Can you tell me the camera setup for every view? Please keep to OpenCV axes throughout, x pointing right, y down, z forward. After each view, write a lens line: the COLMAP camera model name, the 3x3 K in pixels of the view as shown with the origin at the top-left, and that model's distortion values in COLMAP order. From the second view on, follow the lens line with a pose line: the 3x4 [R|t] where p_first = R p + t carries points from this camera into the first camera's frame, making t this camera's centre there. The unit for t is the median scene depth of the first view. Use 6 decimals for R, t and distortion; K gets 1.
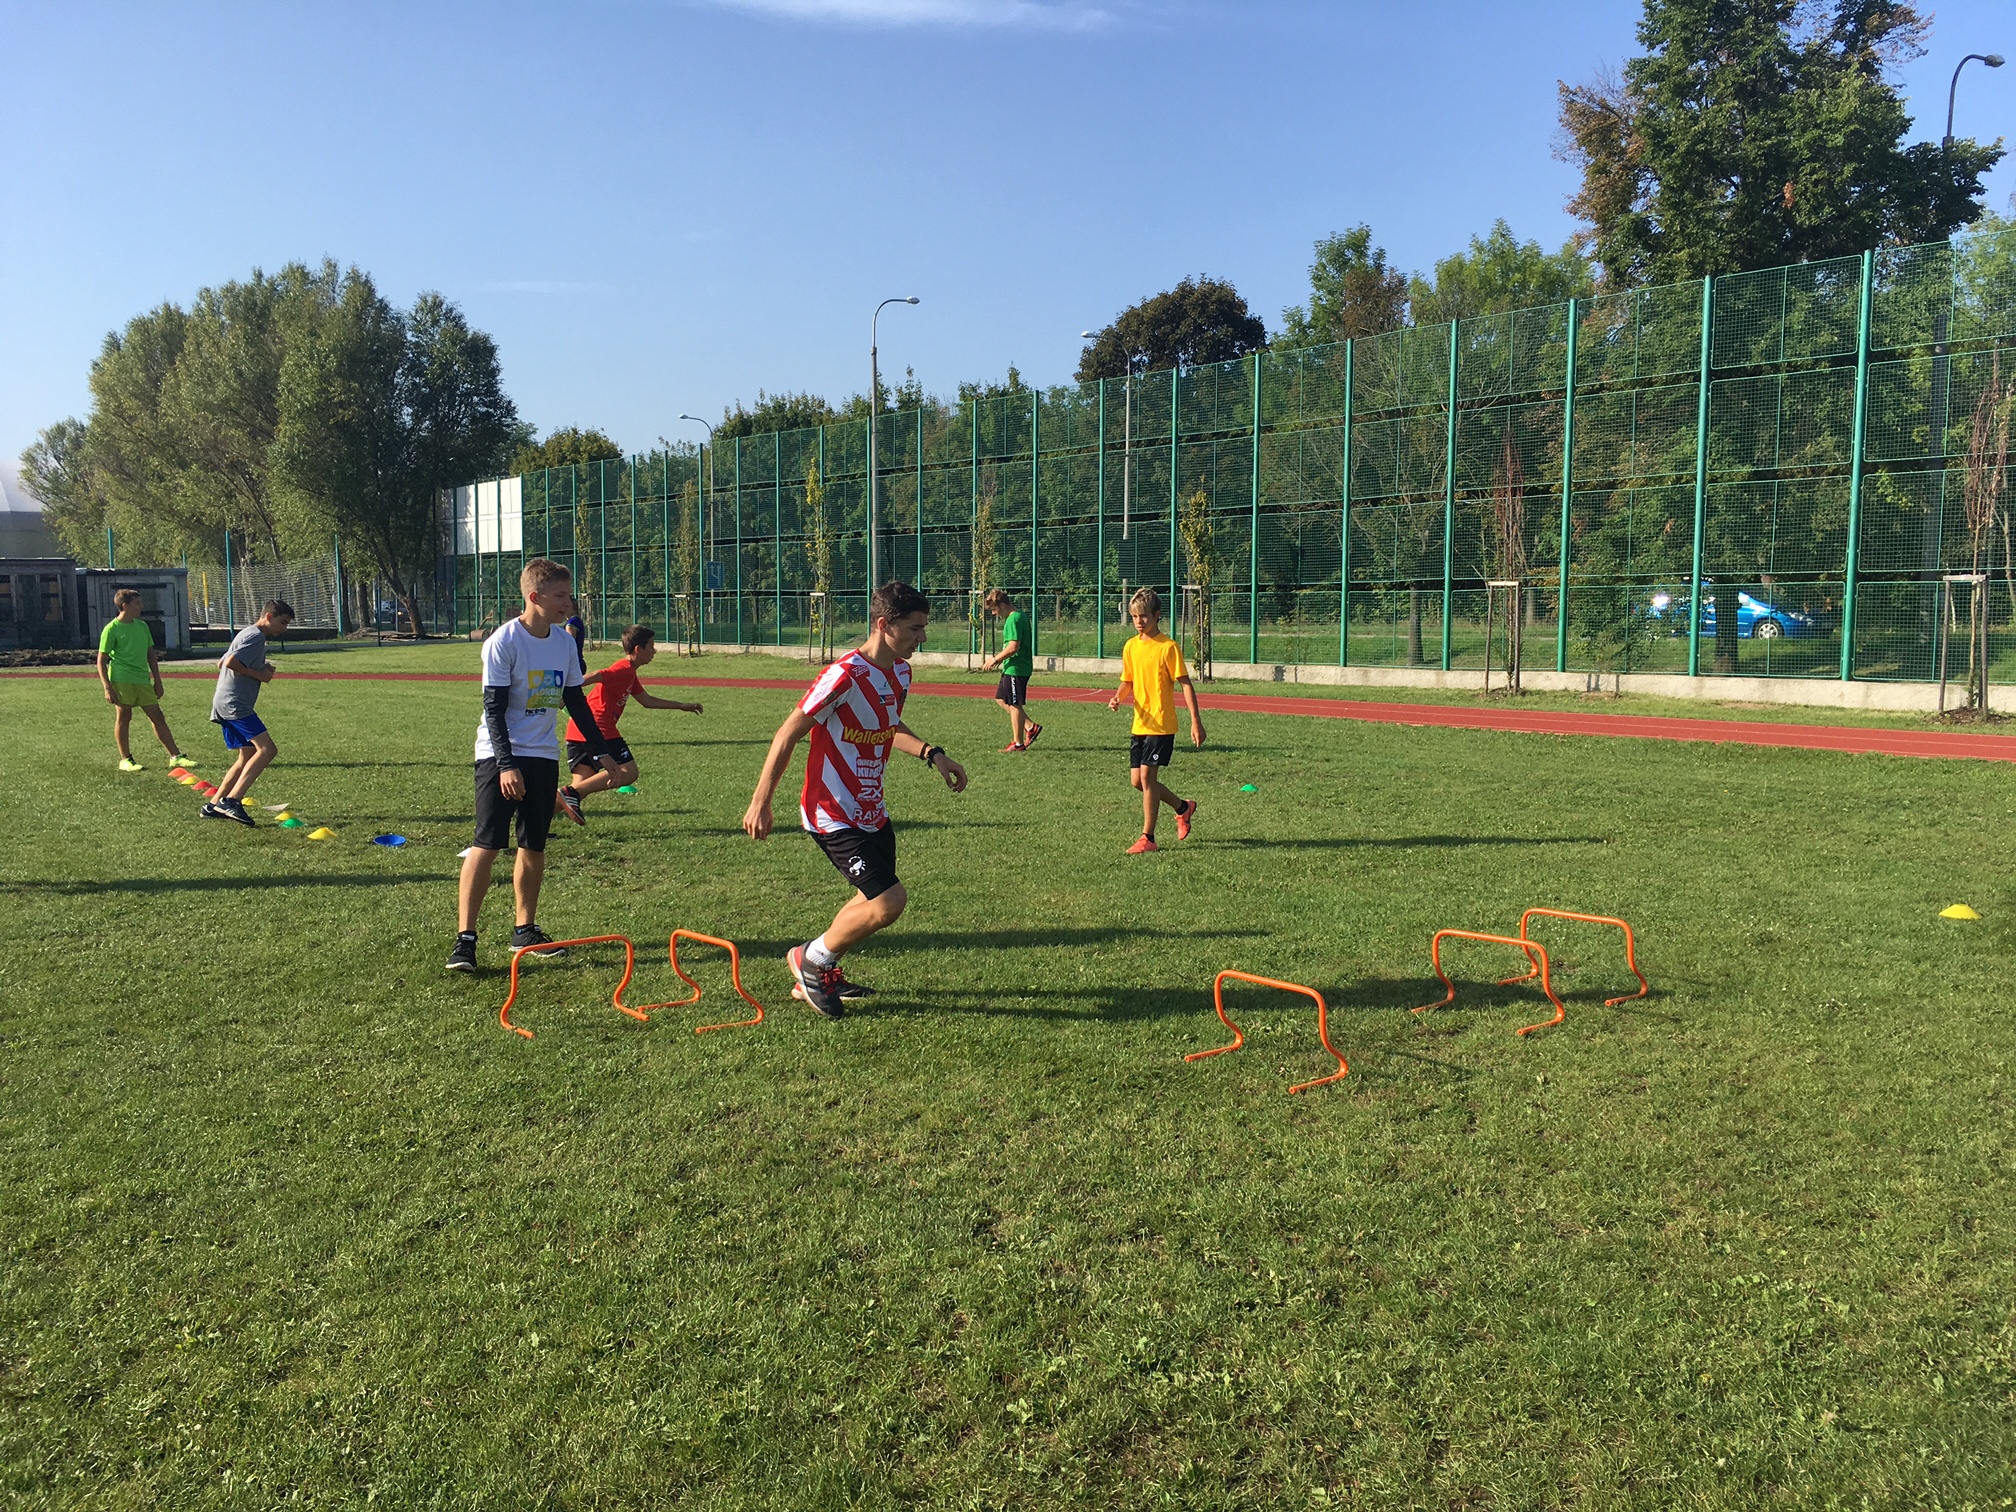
lens RADIAL K [[1717.8, 0, 1007.5], [0, 1717.8, 753.5], [0, 0, 1]] dist [0.076285, -0.092721]
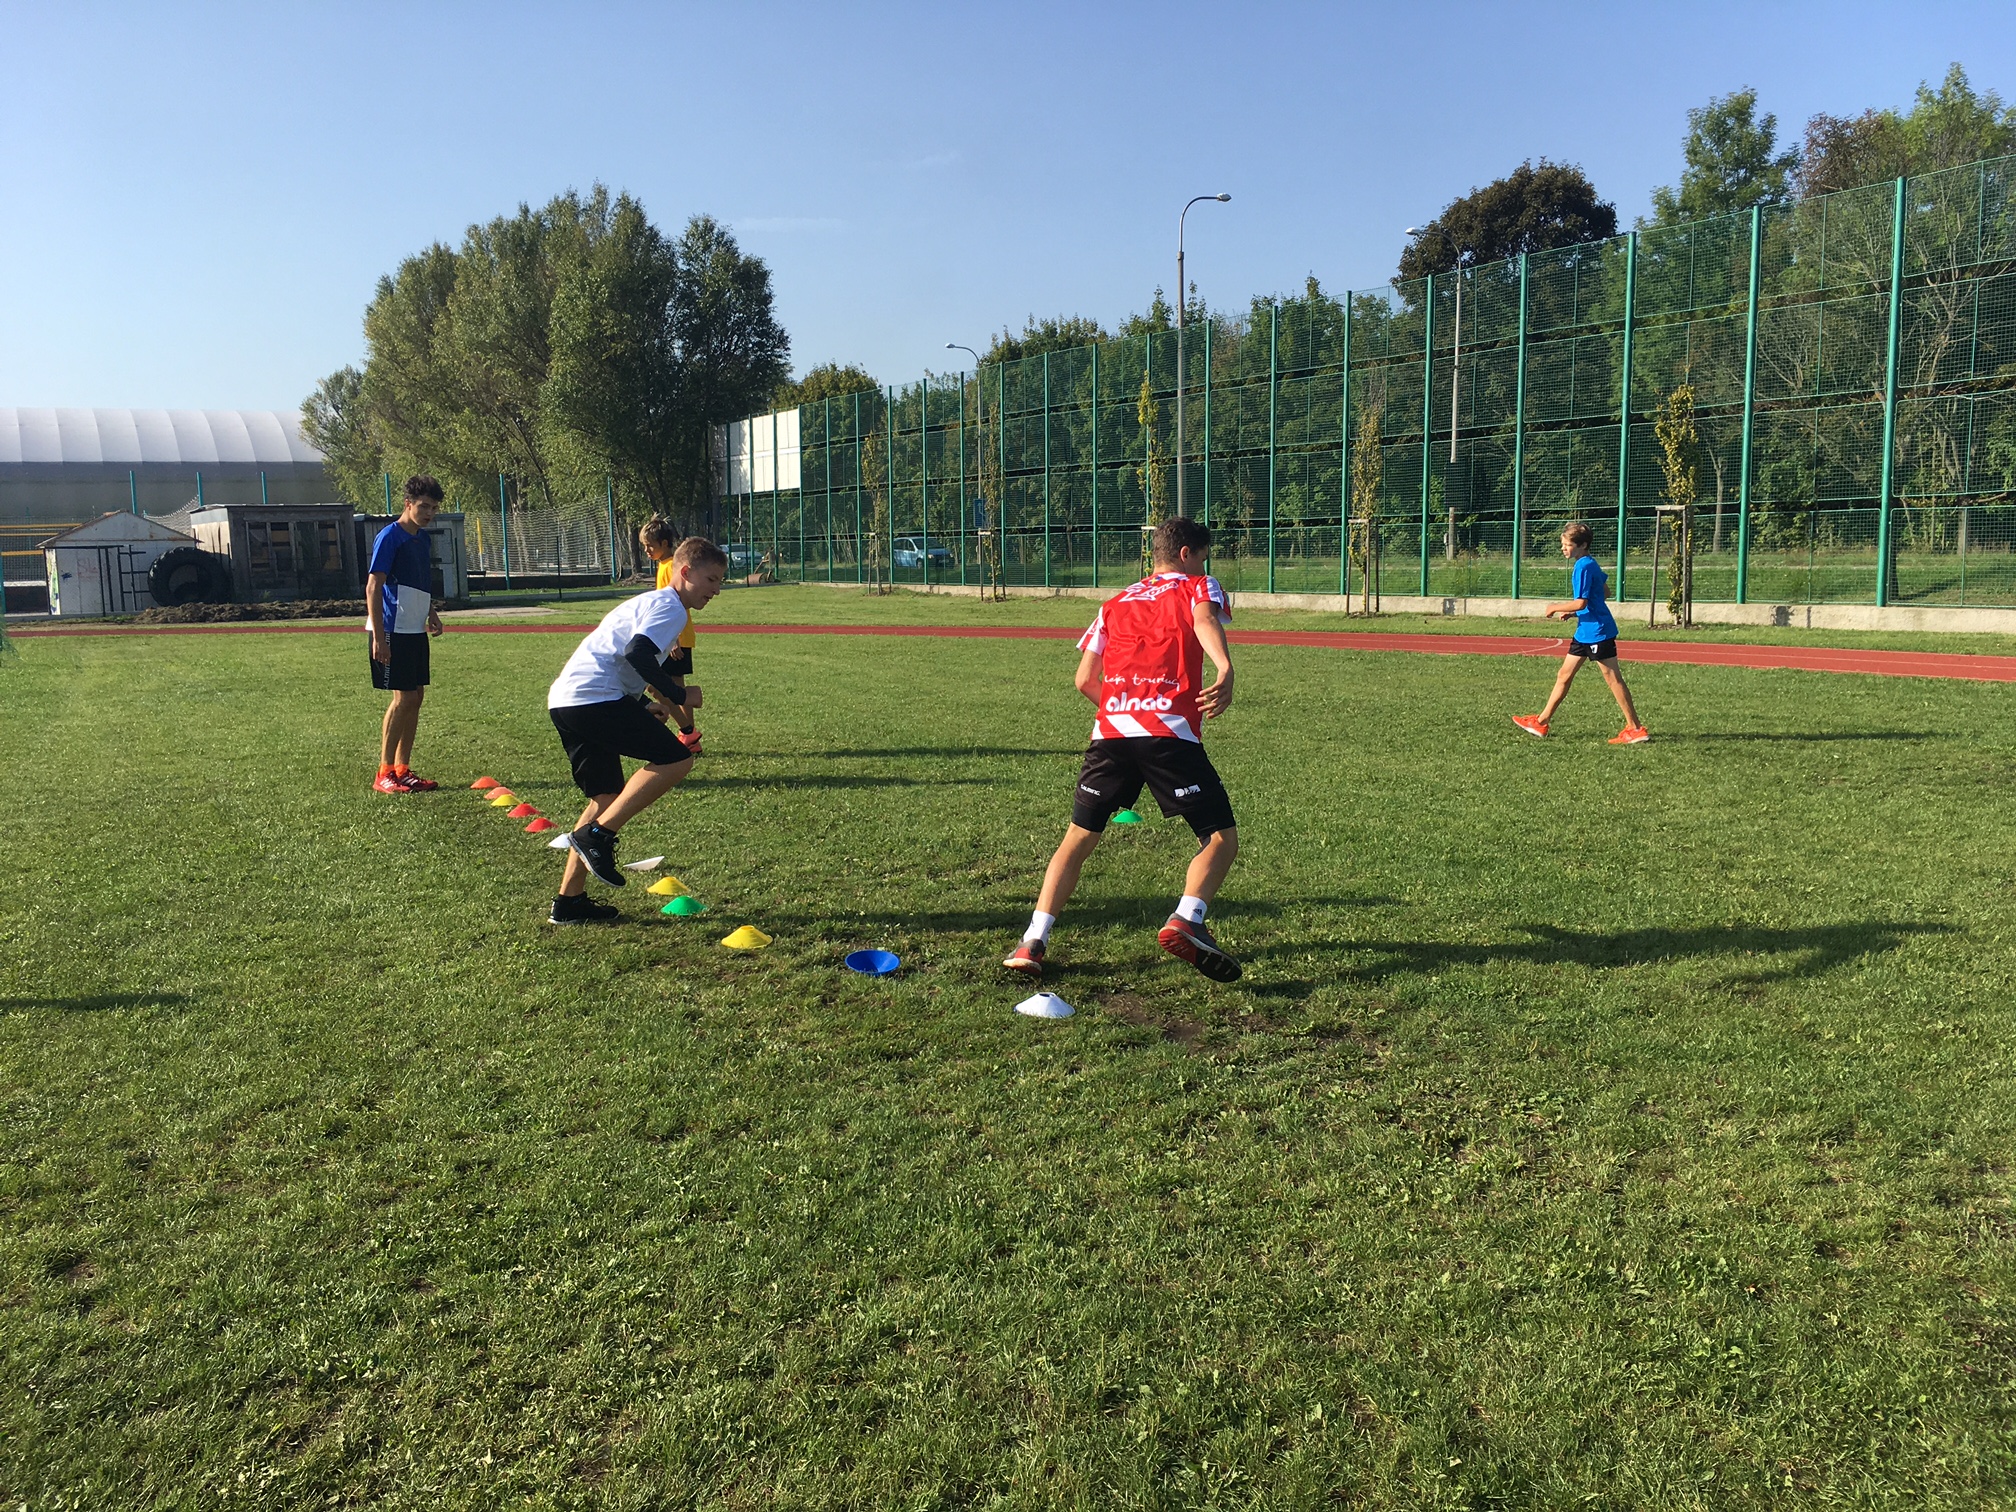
lens RADIAL K [[1717.8, 0, 1016.8], [0, 1717.8, 750.7], [0, 0, 1]] dist [0.076285, -0.092721]
pose [[0.991704, 0.000962, -0.128538, -0.039483], [0.003415, 0.999422, 0.033827, -0.005923], [0.128496, -0.033985, 0.991127, 0.075977]]
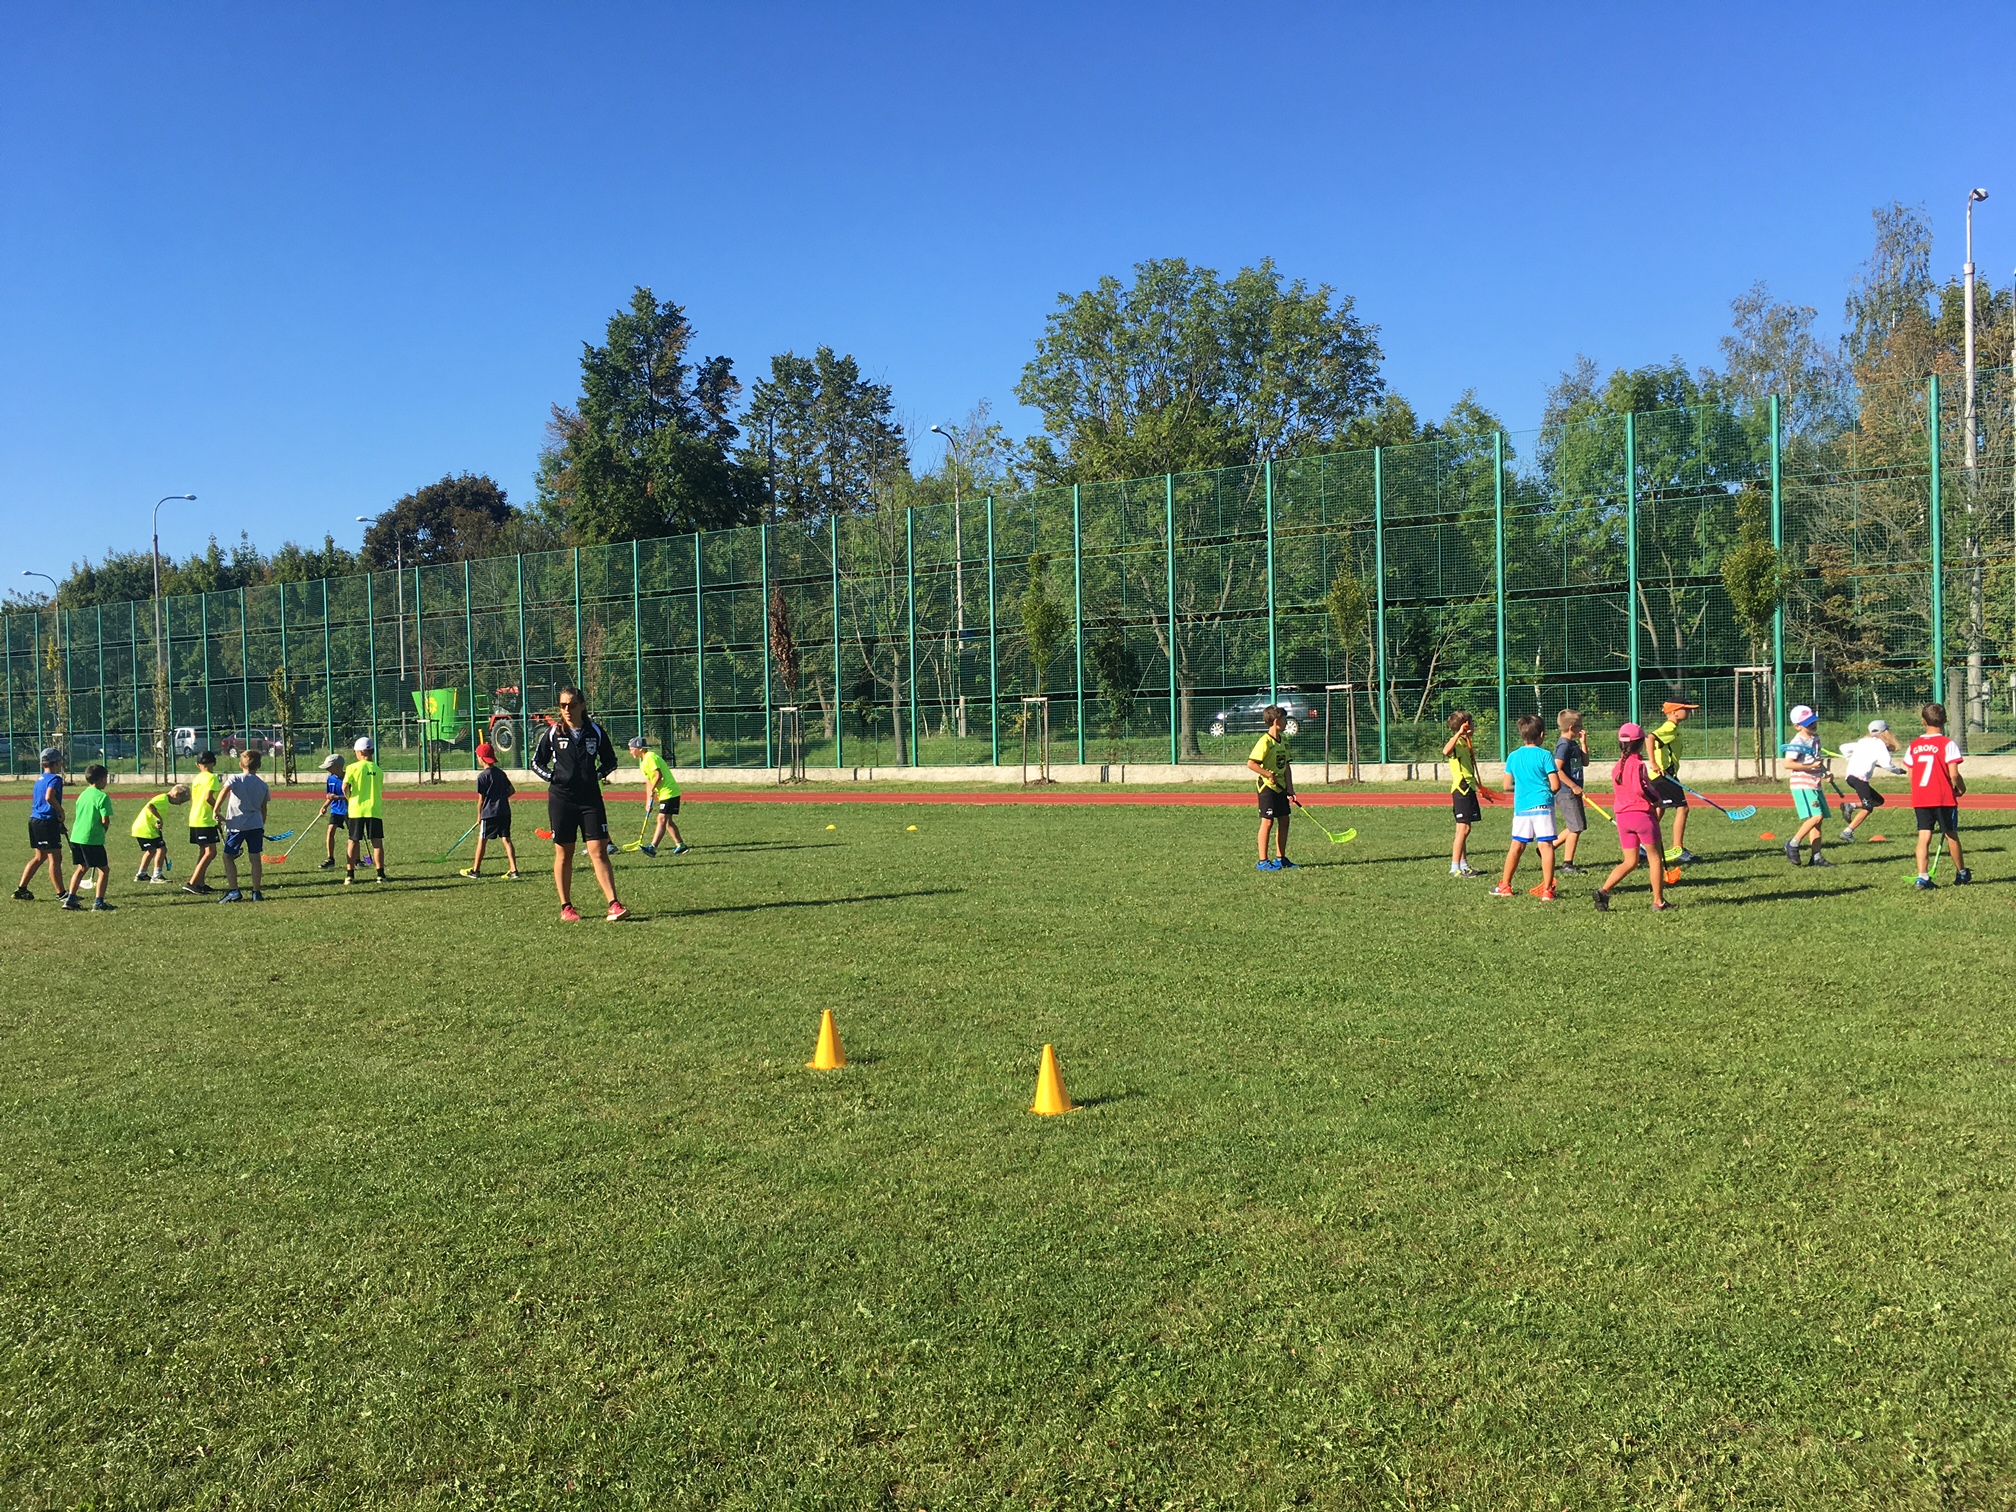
lens RADIAL K [[1717.8, 0, 1027.7], [0, 1717.8, 747.2], [0, 0, 1]] dist [0.076285, -0.092721]
pose [[0.957996, -0.036886, 0.284399, 0.139679], [0.056528, 0.996526, -0.061166, 0.026249], [-0.281155, 0.074674, 0.956753, -0.319336]]
